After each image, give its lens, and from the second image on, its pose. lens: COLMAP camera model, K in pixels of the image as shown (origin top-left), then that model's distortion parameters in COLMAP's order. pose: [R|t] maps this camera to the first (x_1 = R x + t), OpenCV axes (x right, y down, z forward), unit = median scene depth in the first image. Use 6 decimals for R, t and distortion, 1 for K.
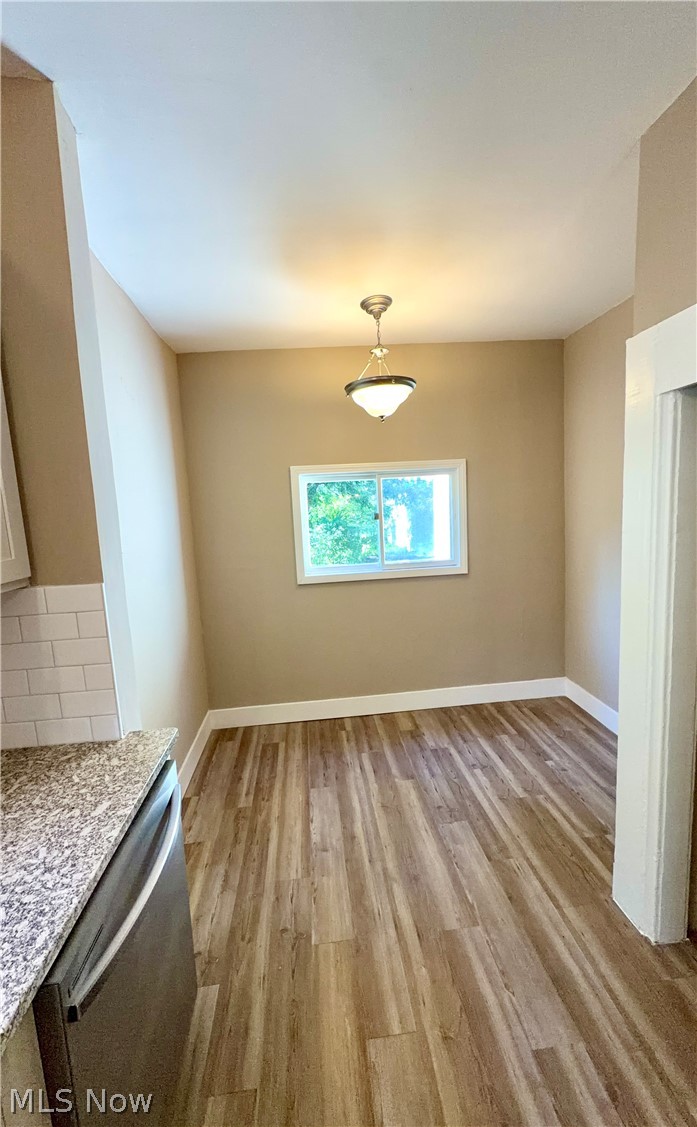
lens RADIAL K [[449.1, 0, 348.5], [0, 449.1, 563.5], [0, 0, 1]] dist [-0.001158, -0.000430]
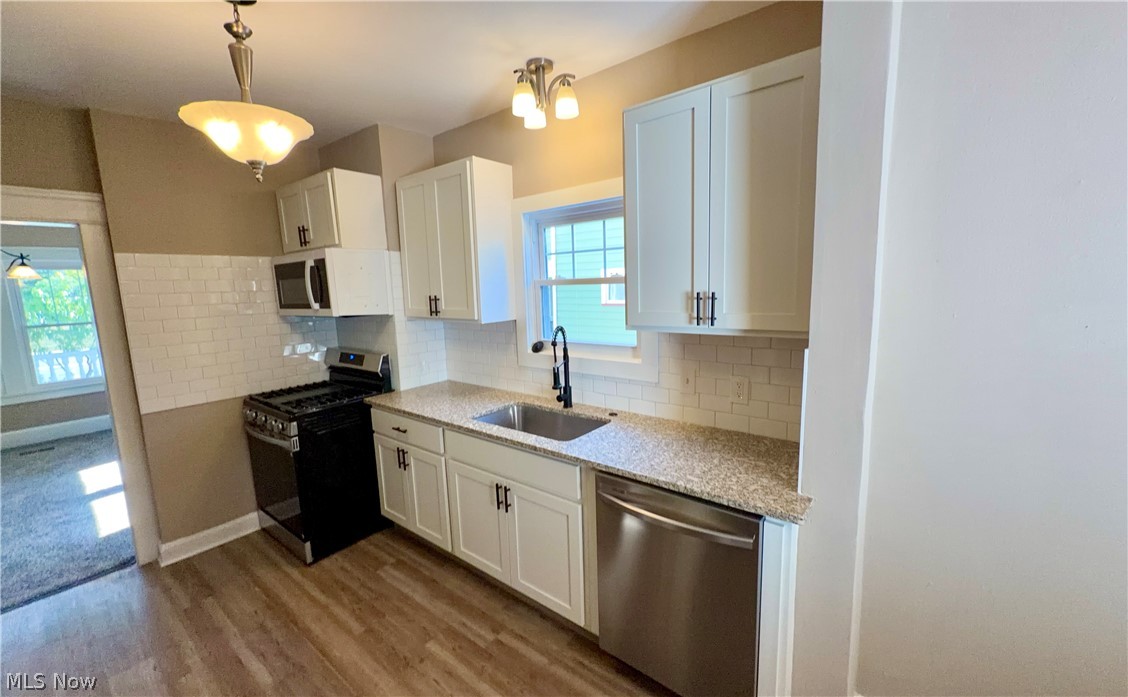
lens RADIAL K [[449.4, 0, 566.2], [0, 449.4, 346.7], [0, 0, 1]] dist [-0.001158, -0.000430]
pose [[-0.691343, 0.174046, -0.701251, 0.319313], [-0.028337, 0.963276, 0.267016, -0.122579], [0.721971, 0.204470, -0.661022, 0.684778]]
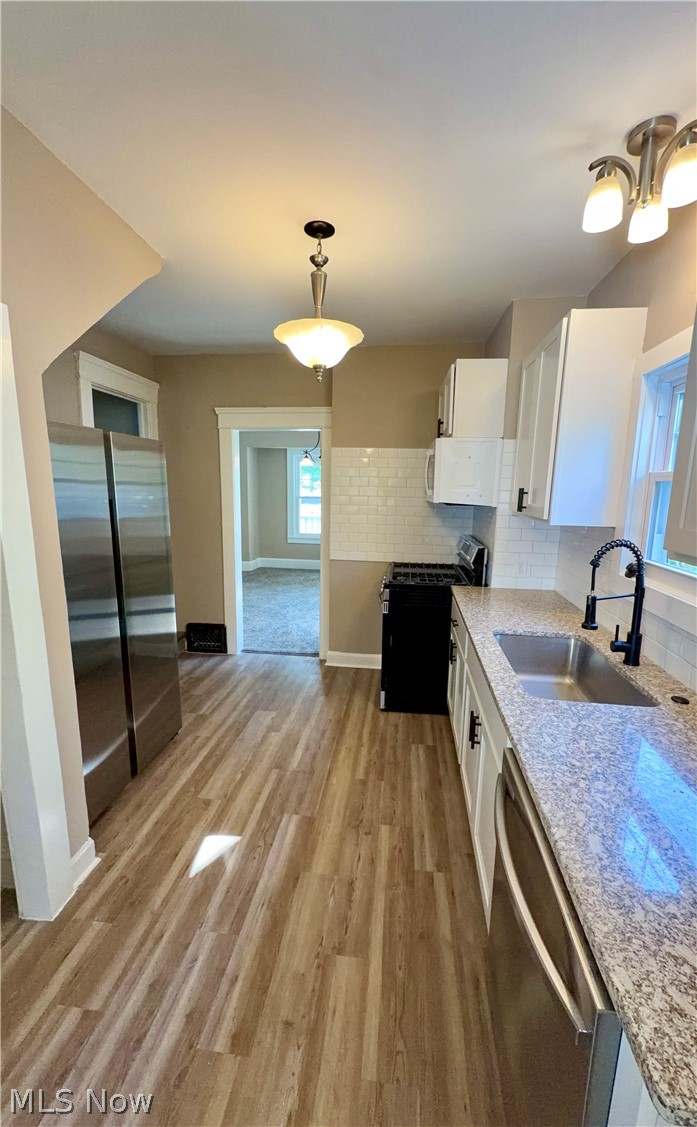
lens RADIAL K [[449.1, 0, 348.5], [0, 449.1, 563.5], [0, 0, 1]] dist [-0.001158, -0.000430]
pose [[-0.974946, -0.006131, 0.222356, -0.124951], [0.059760, 0.955651, 0.288375, -0.083324], [-0.214263, 0.294438, -0.931342, 0.721342]]
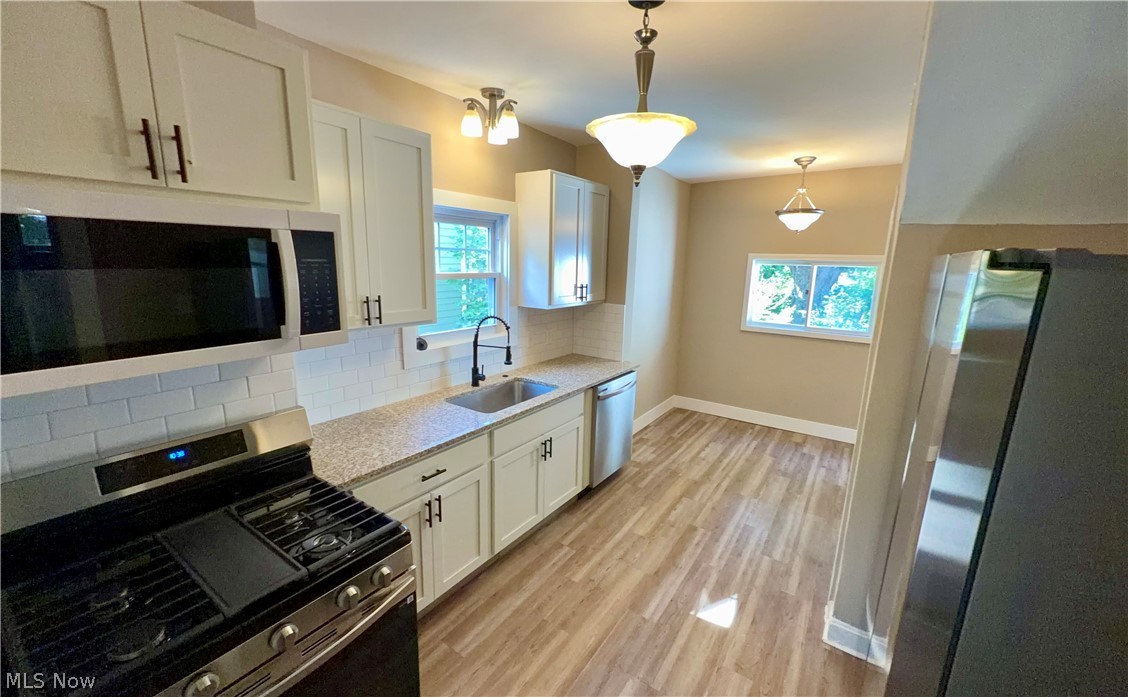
lens RADIAL K [[449.4, 0, 566.2], [0, 449.4, 346.7], [0, 0, 1]] dist [-0.001158, -0.000430]
pose [[0.766739, 0.191030, -0.612878, 0.515382], [-0.149334, 0.981584, 0.119130, 0.010395], [0.624348, 0.000182, 0.781146, -0.781449]]
